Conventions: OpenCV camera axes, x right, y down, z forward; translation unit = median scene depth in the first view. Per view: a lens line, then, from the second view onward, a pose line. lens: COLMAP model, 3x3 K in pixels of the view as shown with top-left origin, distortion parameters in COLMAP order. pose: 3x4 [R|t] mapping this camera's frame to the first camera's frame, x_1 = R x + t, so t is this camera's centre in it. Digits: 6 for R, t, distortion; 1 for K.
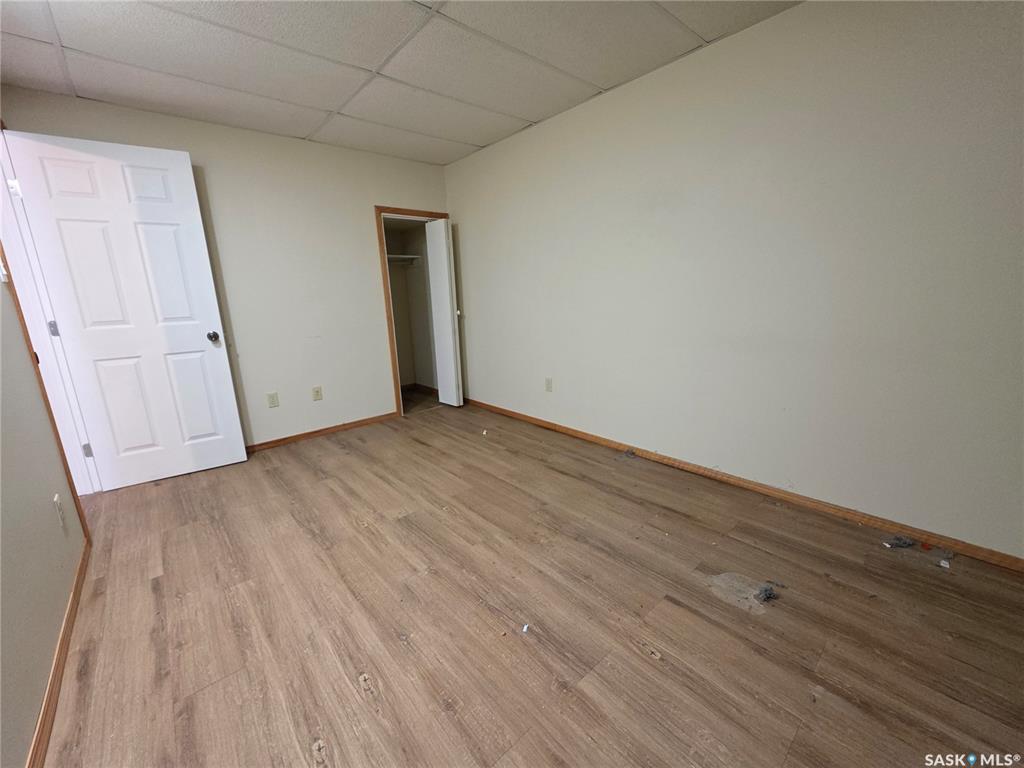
lens RADIAL K [[405.8, 0, 511.4], [0, 405.8, 383.3], [0, 0, 1]] dist [0.000611, 0.000290]
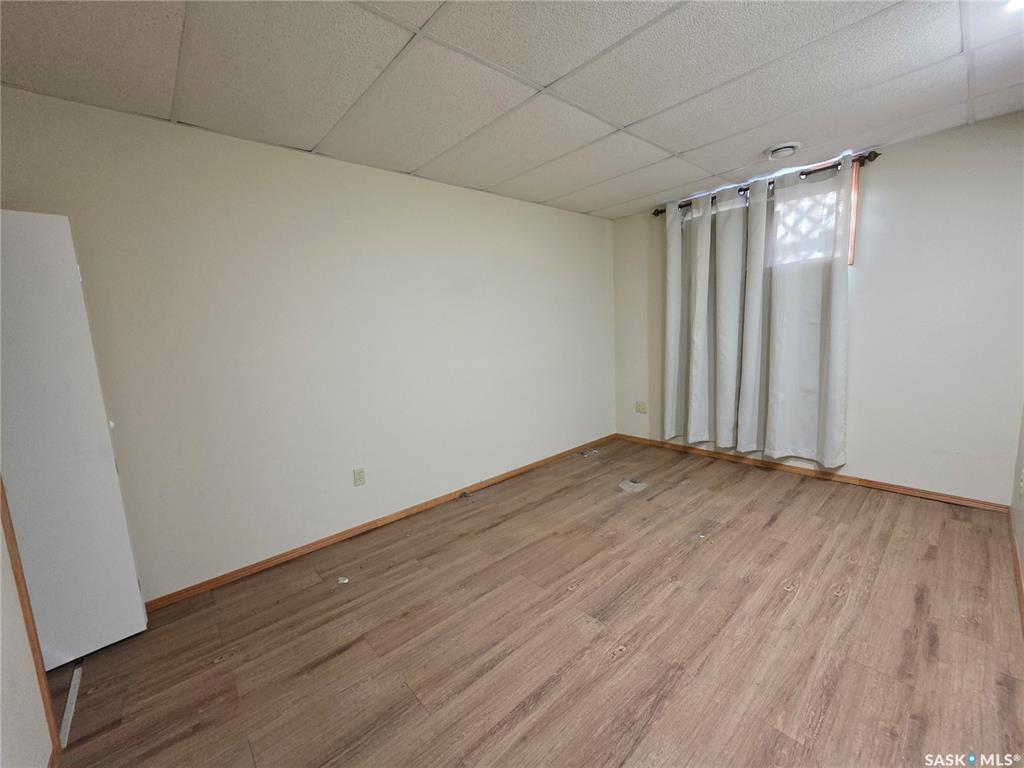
lens RADIAL K [[405.8, 0, 510.7], [0, 405.8, 383.5], [0, 0, 1]] dist [0.000611, 0.000290]
pose [[0.007339, -0.100970, 0.994862, -1.232134], [0.273596, 0.957129, 0.095122, -0.301961], [-0.961817, 0.271493, 0.034649, 1.183423]]
